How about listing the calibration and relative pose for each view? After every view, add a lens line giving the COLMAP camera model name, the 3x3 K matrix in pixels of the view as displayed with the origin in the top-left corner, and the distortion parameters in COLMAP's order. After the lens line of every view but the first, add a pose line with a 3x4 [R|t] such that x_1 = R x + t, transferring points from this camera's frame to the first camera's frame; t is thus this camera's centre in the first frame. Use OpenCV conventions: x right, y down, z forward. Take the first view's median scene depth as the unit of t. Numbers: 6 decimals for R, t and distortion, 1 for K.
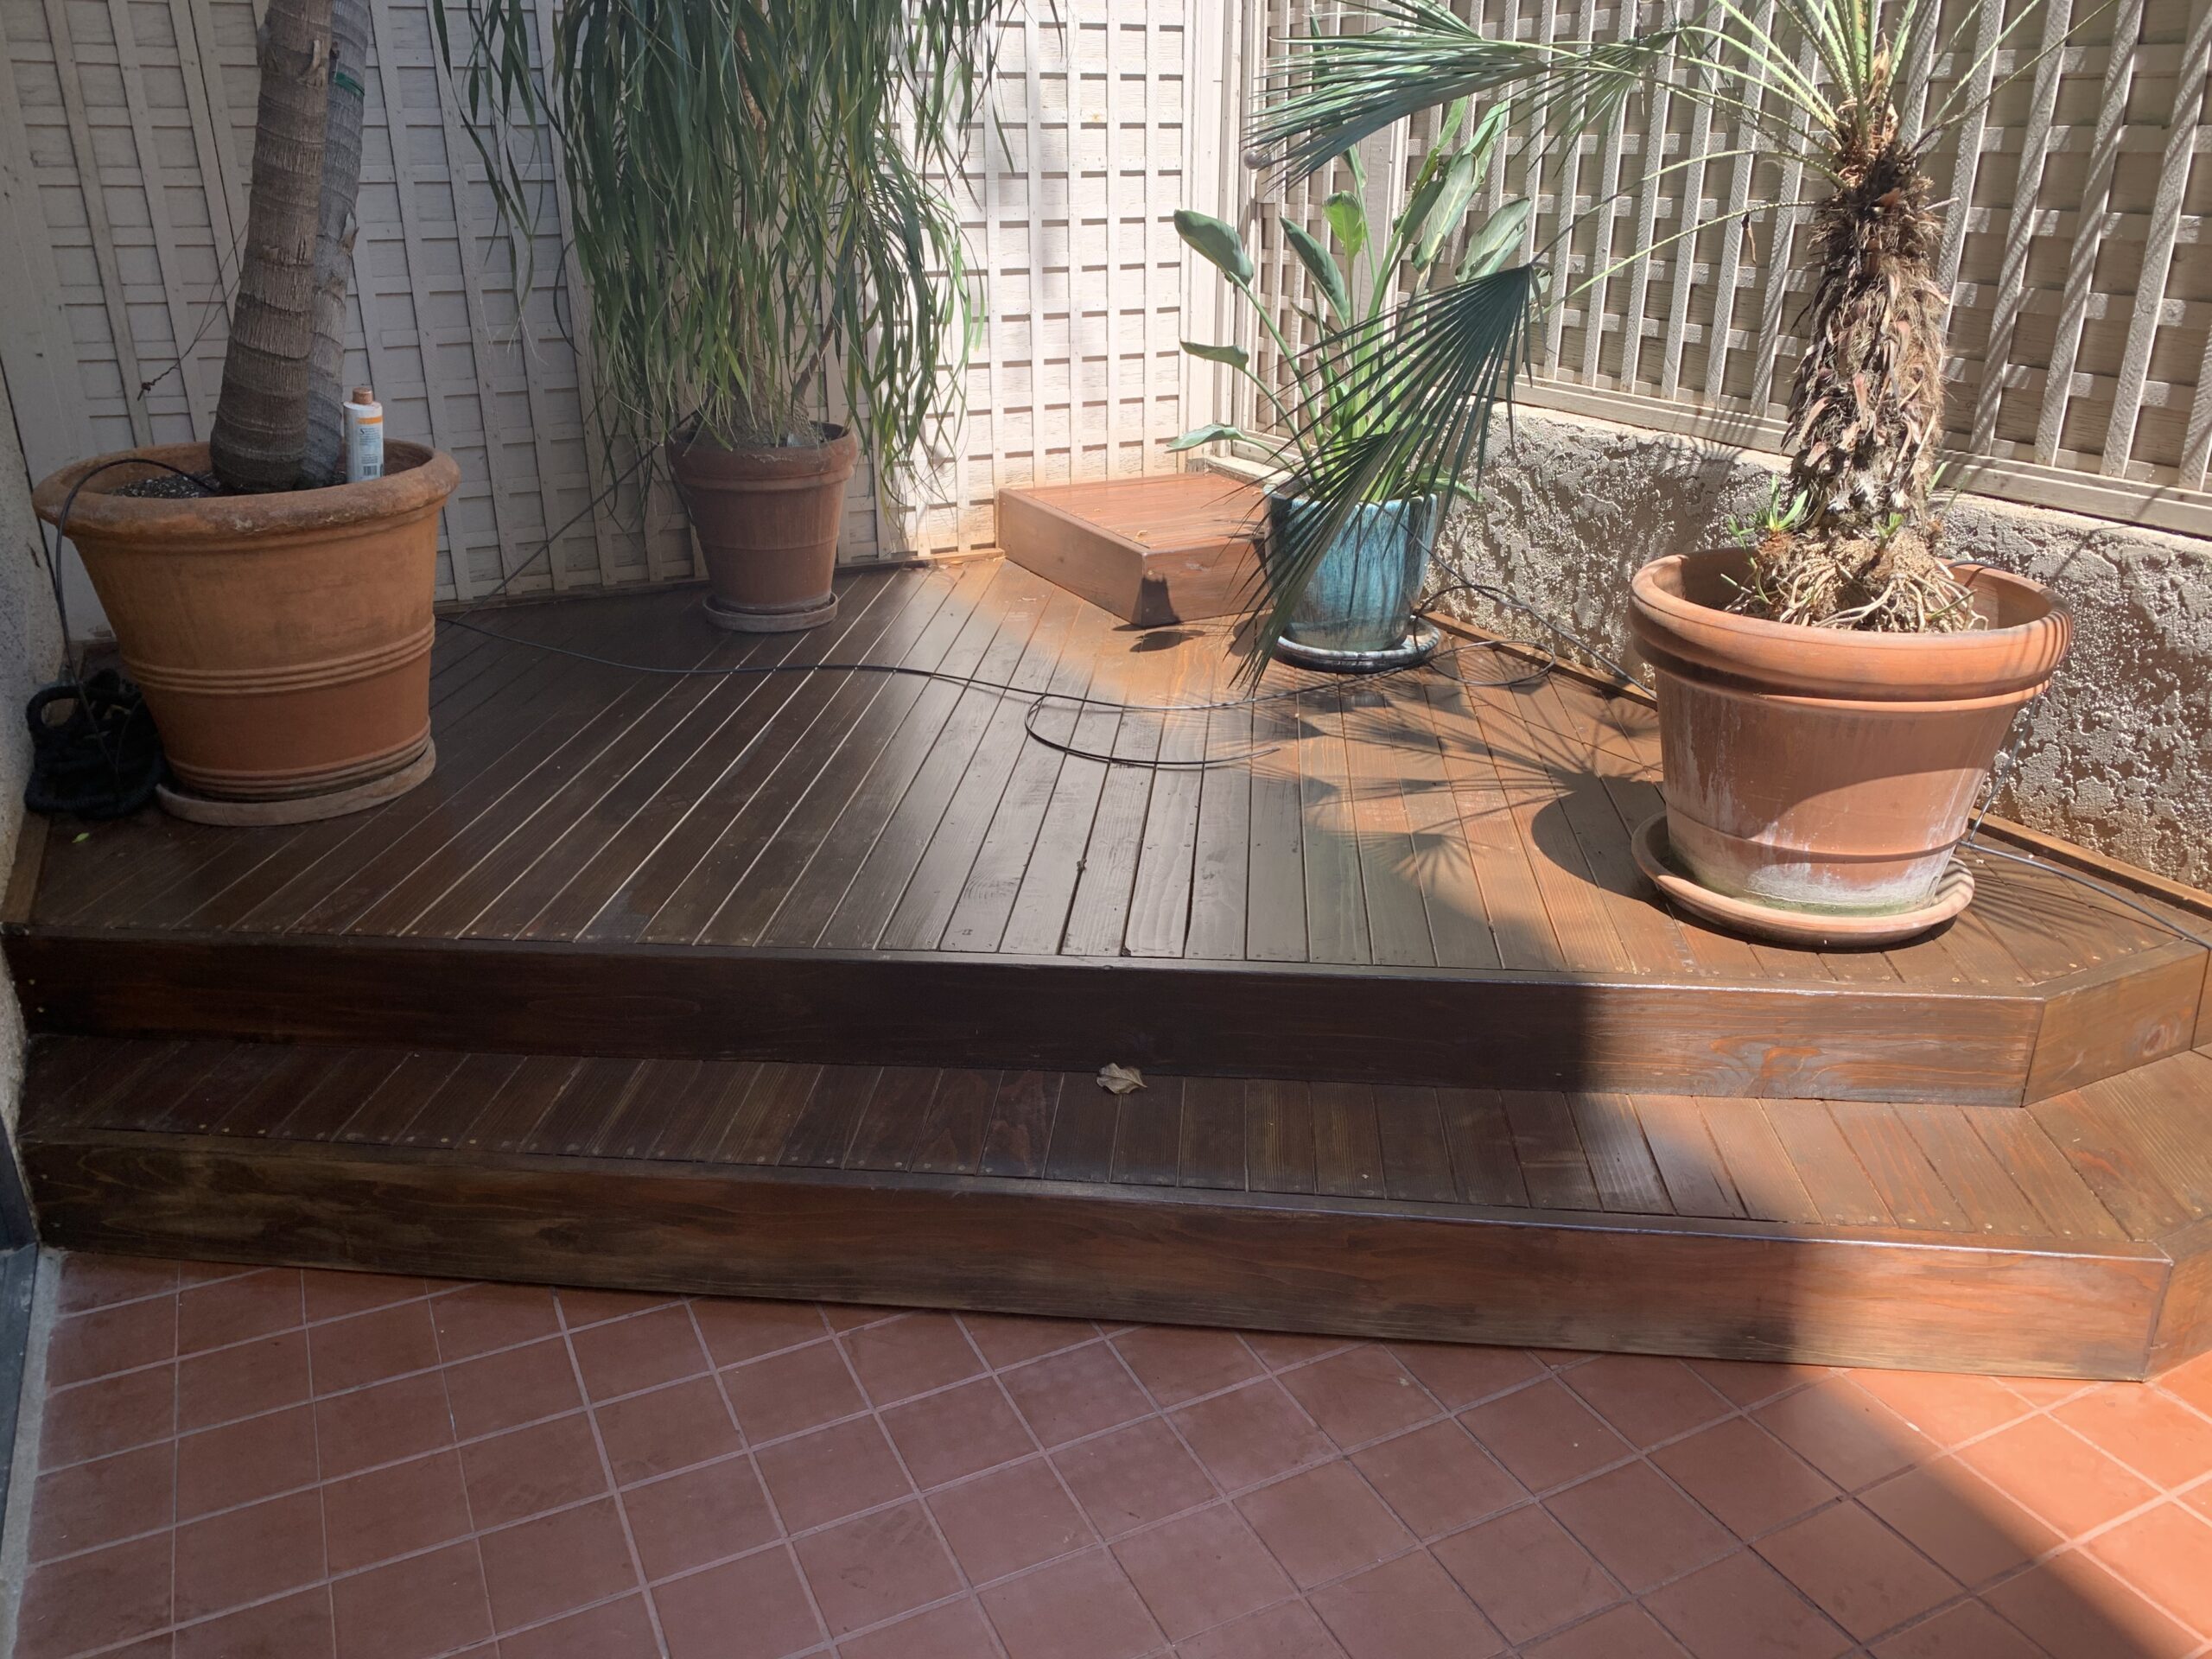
lens RADIAL K [[1702.4, 0, 1106.0], [0, 1702.4, 829.5], [0, 0, 1]] dist [-0.002074, -0.006513]
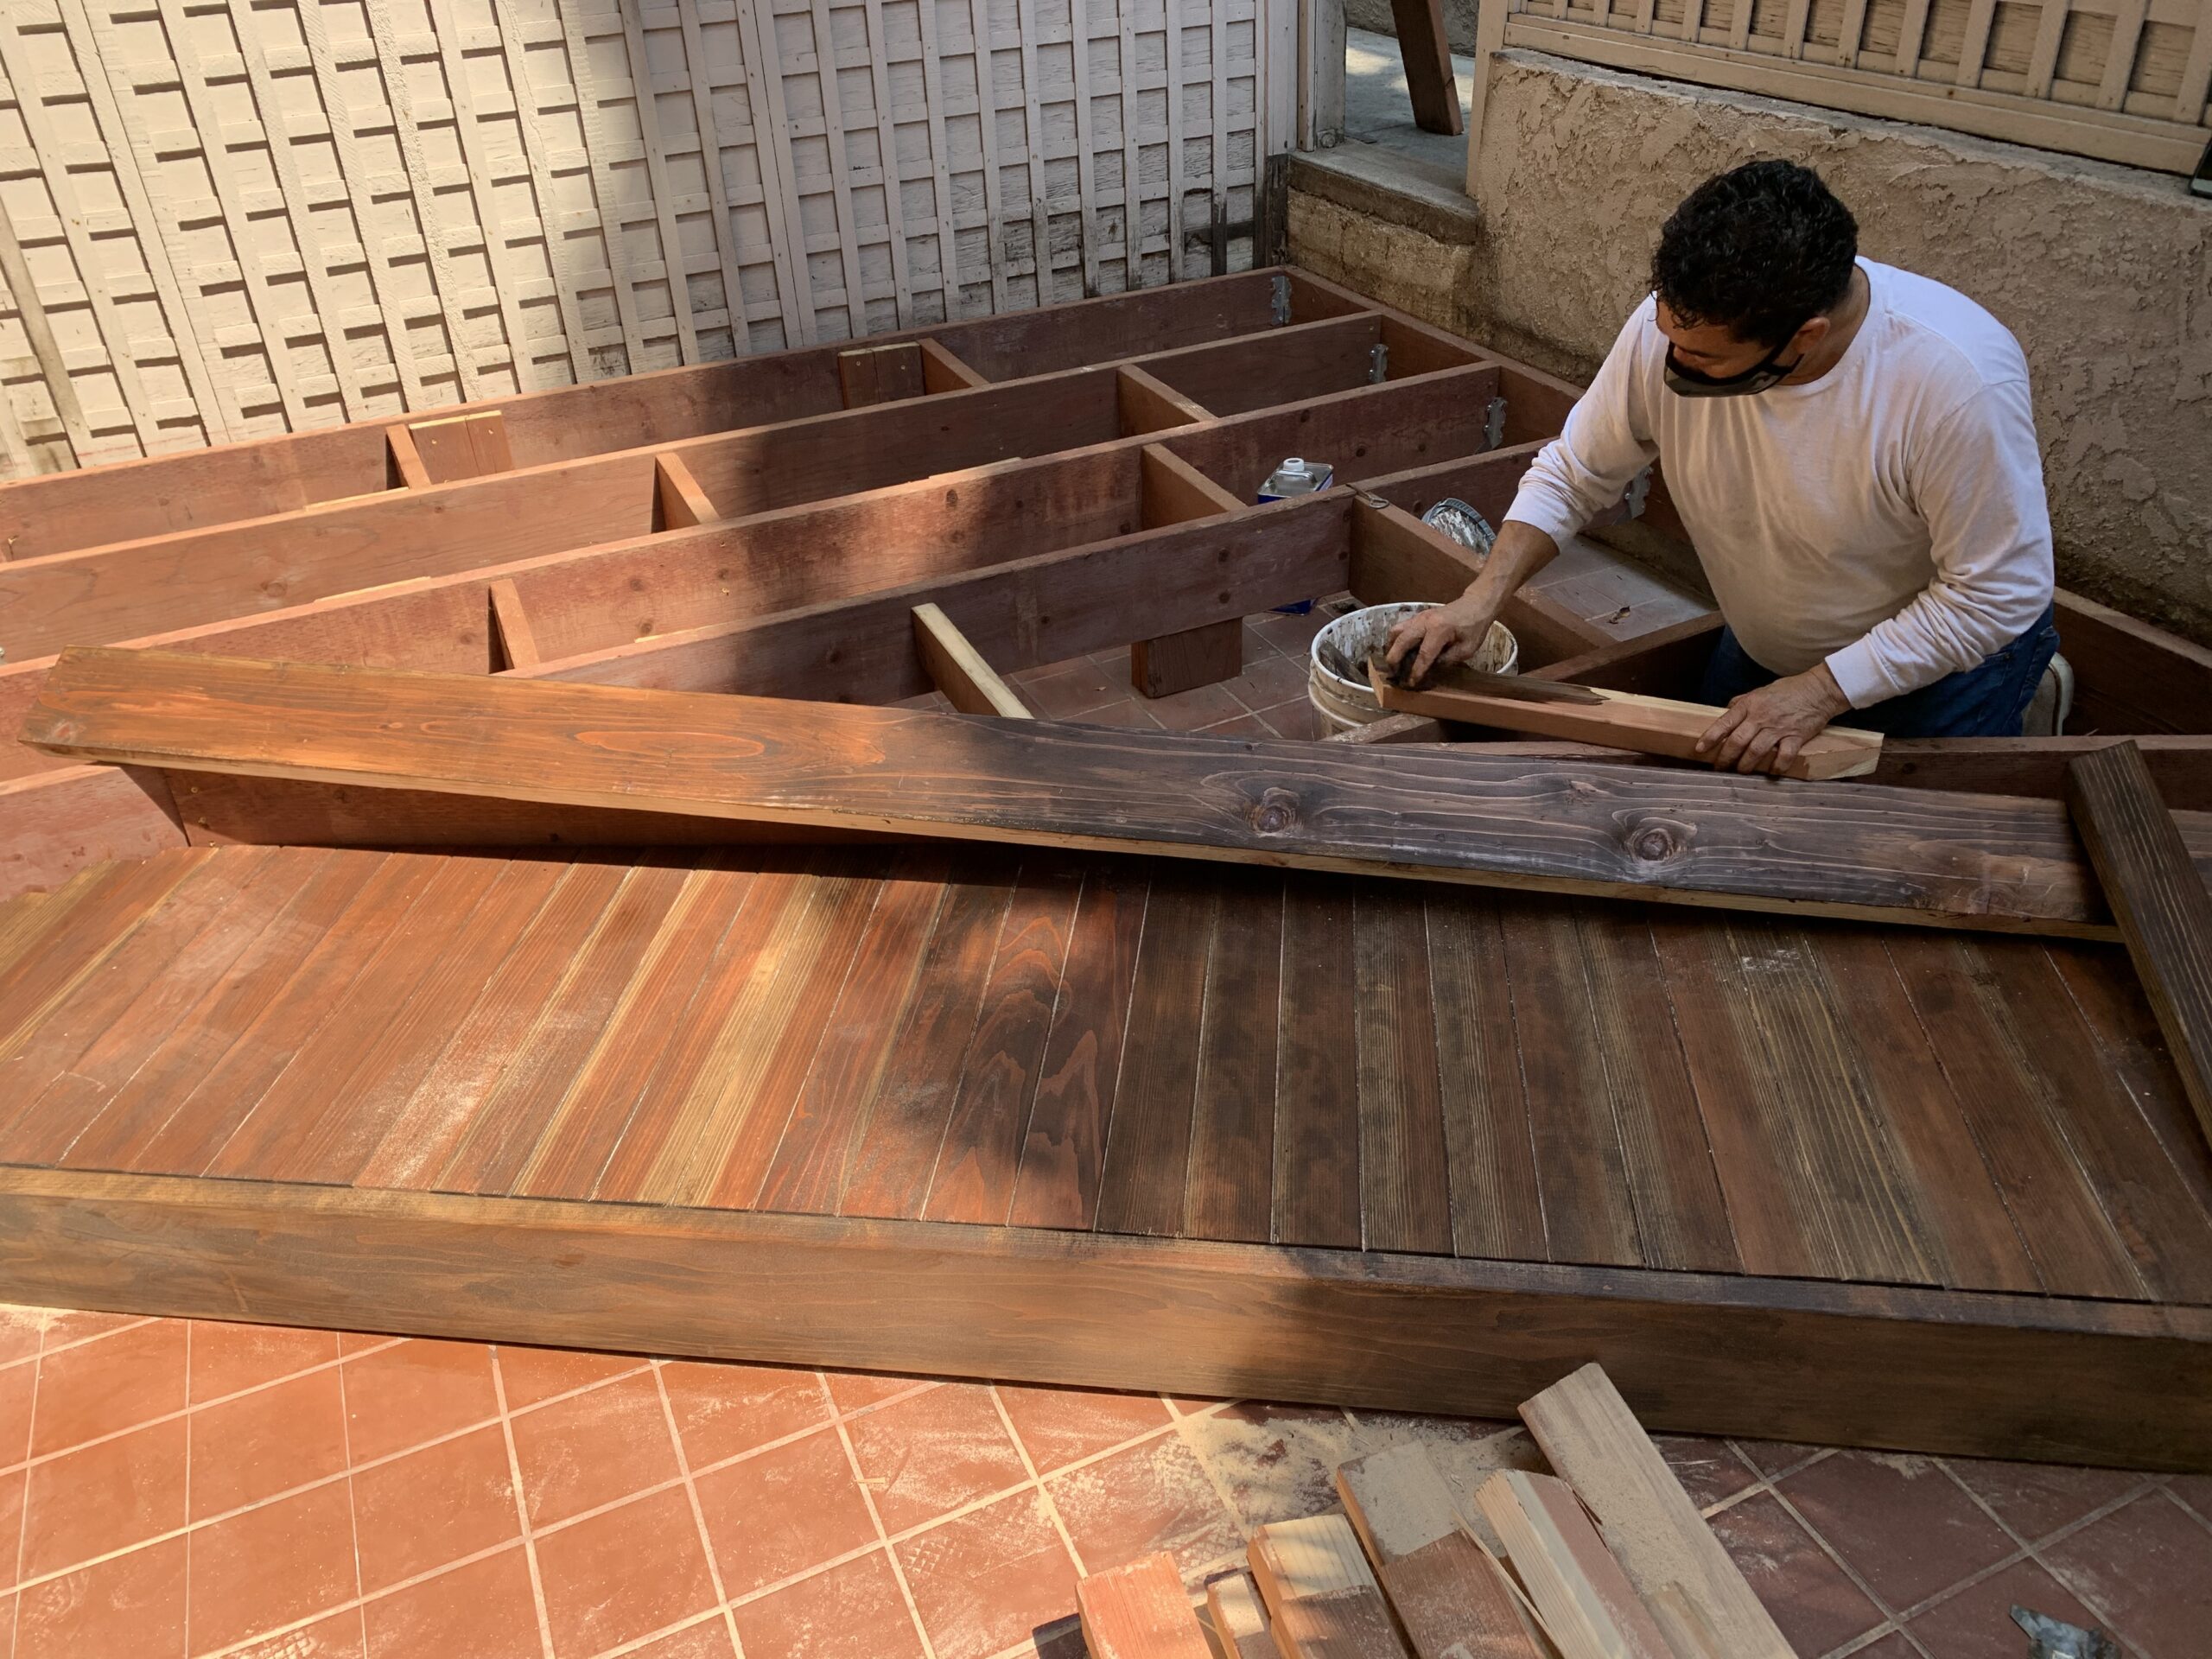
lens RADIAL K [[1702.4, 0, 1106.0], [0, 1702.4, 829.5], [0, 0, 1]] dist [-0.002074, -0.006513]
pose [[0.998404, -0.025190, -0.050550, 0.010133], [0.033853, 0.983338, 0.178604, -0.104493], [0.045209, -0.180030, 0.982622, 0.272836]]
